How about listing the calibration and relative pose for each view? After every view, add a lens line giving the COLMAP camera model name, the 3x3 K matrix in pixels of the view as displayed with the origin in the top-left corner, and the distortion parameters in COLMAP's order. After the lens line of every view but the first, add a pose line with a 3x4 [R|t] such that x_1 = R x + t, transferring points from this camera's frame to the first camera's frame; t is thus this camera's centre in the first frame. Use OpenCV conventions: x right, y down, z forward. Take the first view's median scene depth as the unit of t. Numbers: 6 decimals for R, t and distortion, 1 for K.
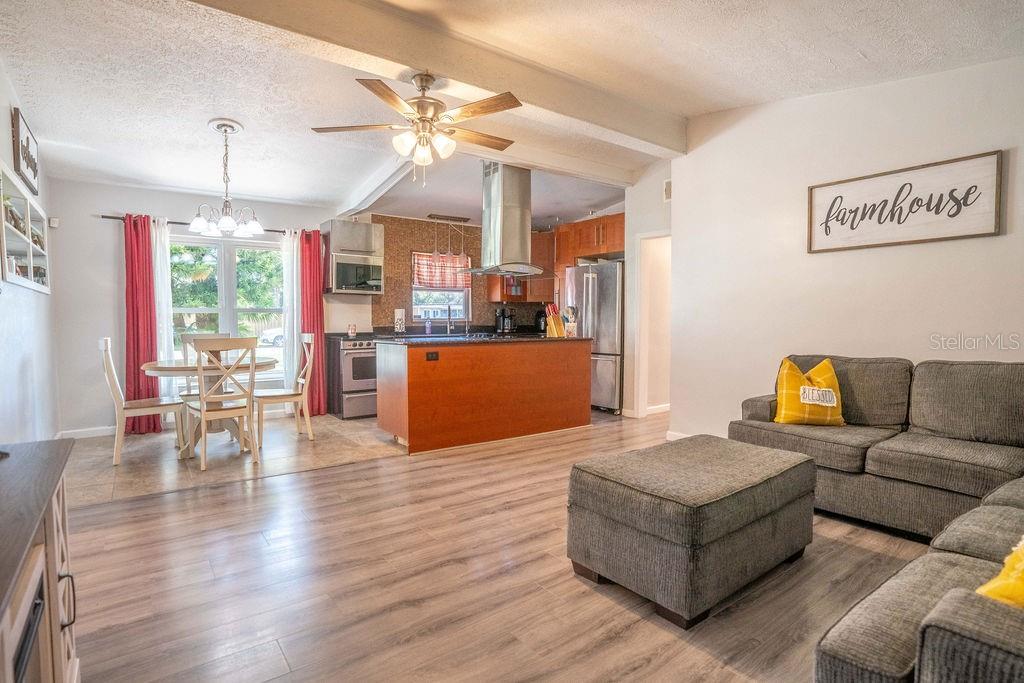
lens RADIAL K [[515.8, 0, 530.4], [0, 515.8, 341.4], [0, 0, 1]] dist [-0.071000, 0.033541]
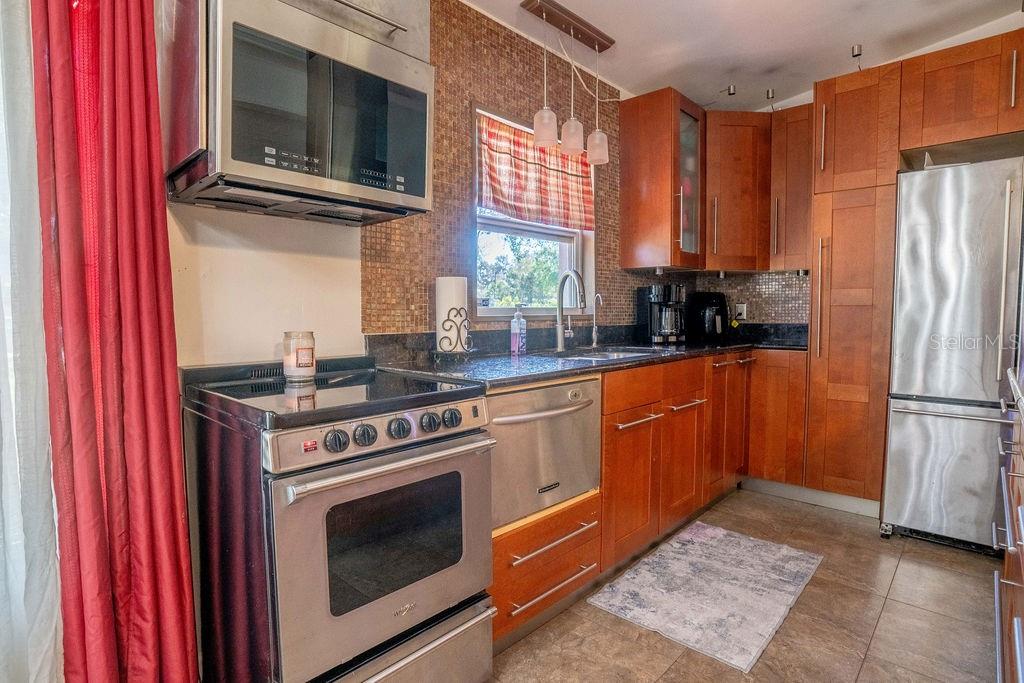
lens RADIAL K [[512.9, 0, 508.2], [0, 512.9, 347.2], [0, 0, 1]] dist [-0.072196, 0.032959]
pose [[0.990799, -0.010872, 0.134908, -0.488818], [0.007183, 0.999588, 0.027803, -0.054486], [-0.135154, -0.026578, 0.990468, 1.284129]]
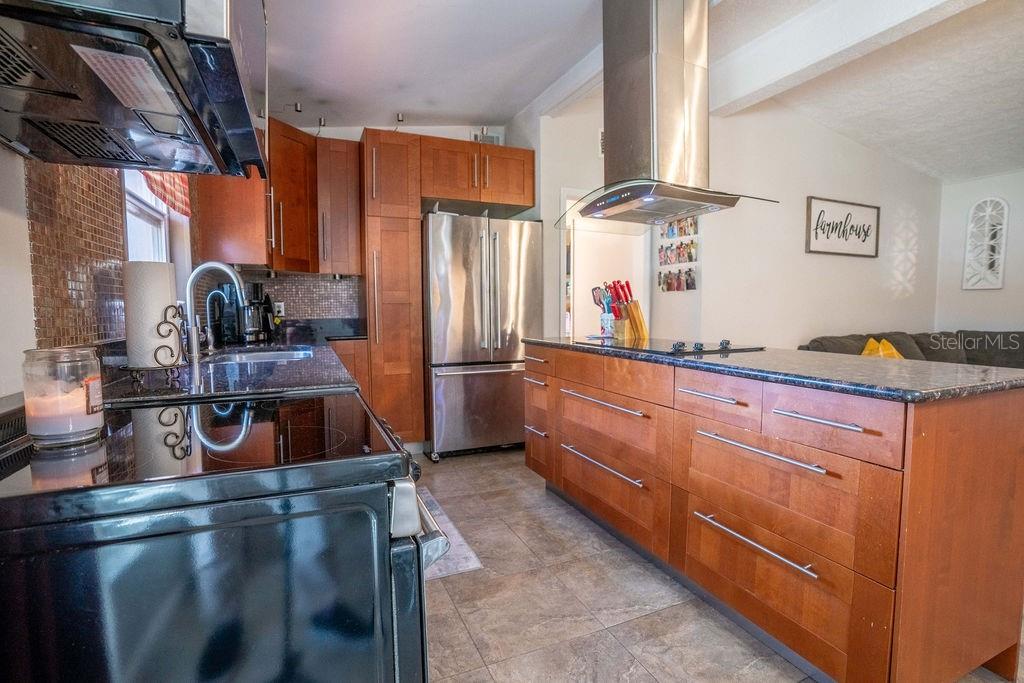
lens RADIAL K [[470.9, 0, 509.7], [0, 470.9, 338.4], [0, 0, 1]] dist [-0.035600, 0.000106]
pose [[0.259470, -0.062721, 0.963712, -0.751196], [0.043988, 0.997621, 0.053085, -0.063546], [-0.964749, 0.028617, 0.261611, 1.491216]]
